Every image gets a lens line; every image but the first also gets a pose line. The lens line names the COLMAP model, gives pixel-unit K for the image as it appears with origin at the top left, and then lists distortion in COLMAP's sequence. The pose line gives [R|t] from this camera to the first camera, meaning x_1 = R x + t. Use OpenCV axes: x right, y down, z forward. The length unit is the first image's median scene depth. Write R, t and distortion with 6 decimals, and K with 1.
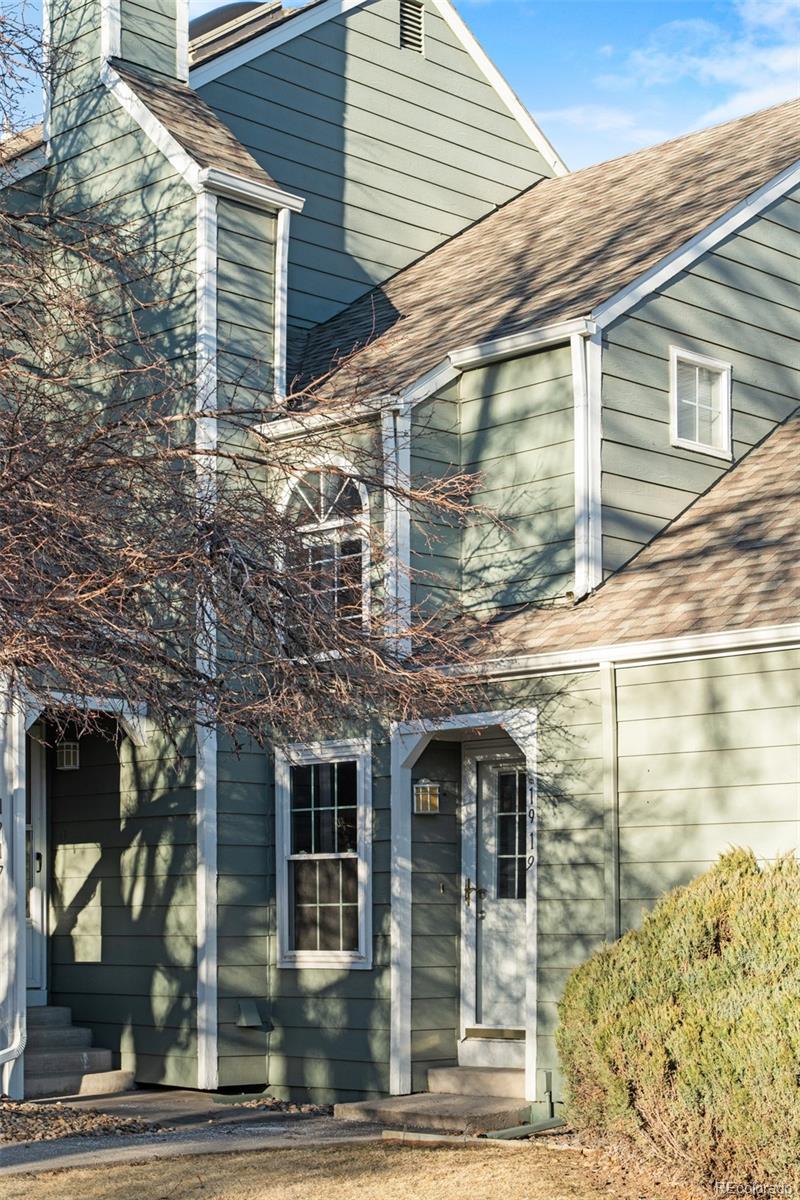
lens RADIAL K [[2230.5, 0, 400.0], [0, 2230.5, 600.0], [0, 0, 1]] dist [-0.071708, -0.048753]
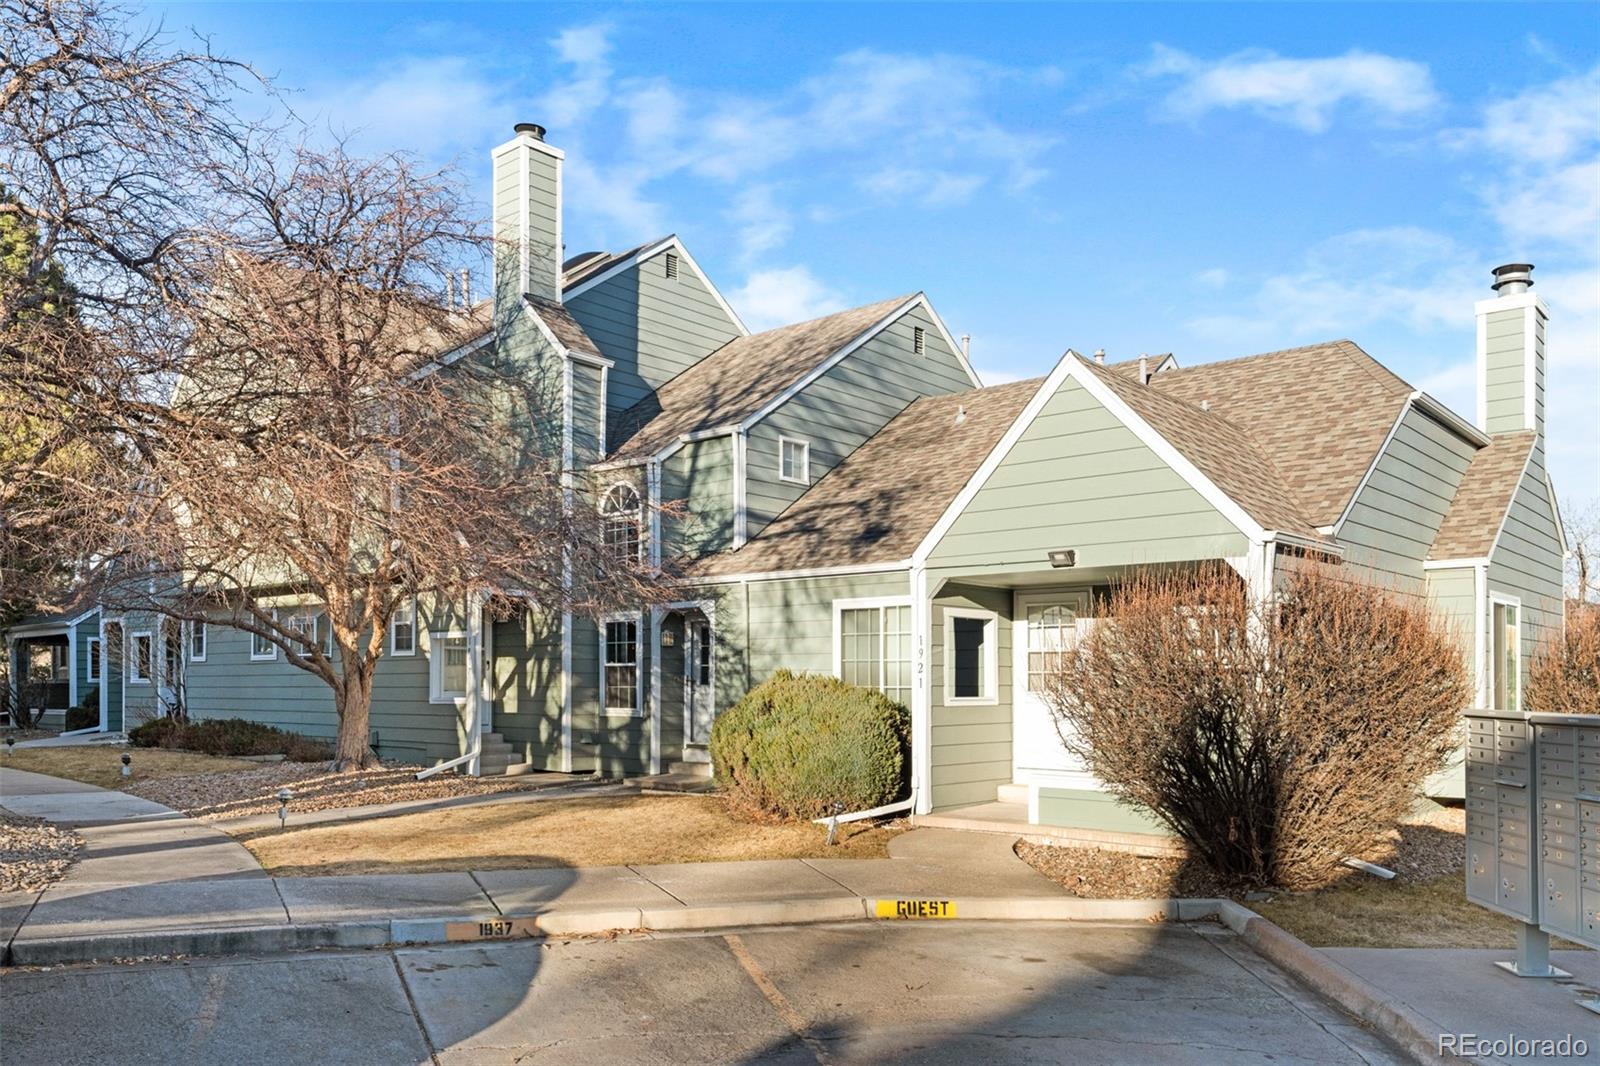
lens RADIAL K [[1206.4, 0, 800.0], [0, 1206.4, 533.0], [0, 0, 1]] dist [-0.129290, 0.000332]
pose [[0.995648, 0.010095, 0.092644, 0.031193], [-0.011430, 0.999838, 0.013898, -0.033195], [-0.092489, -0.014897, 0.995602, -0.180420]]
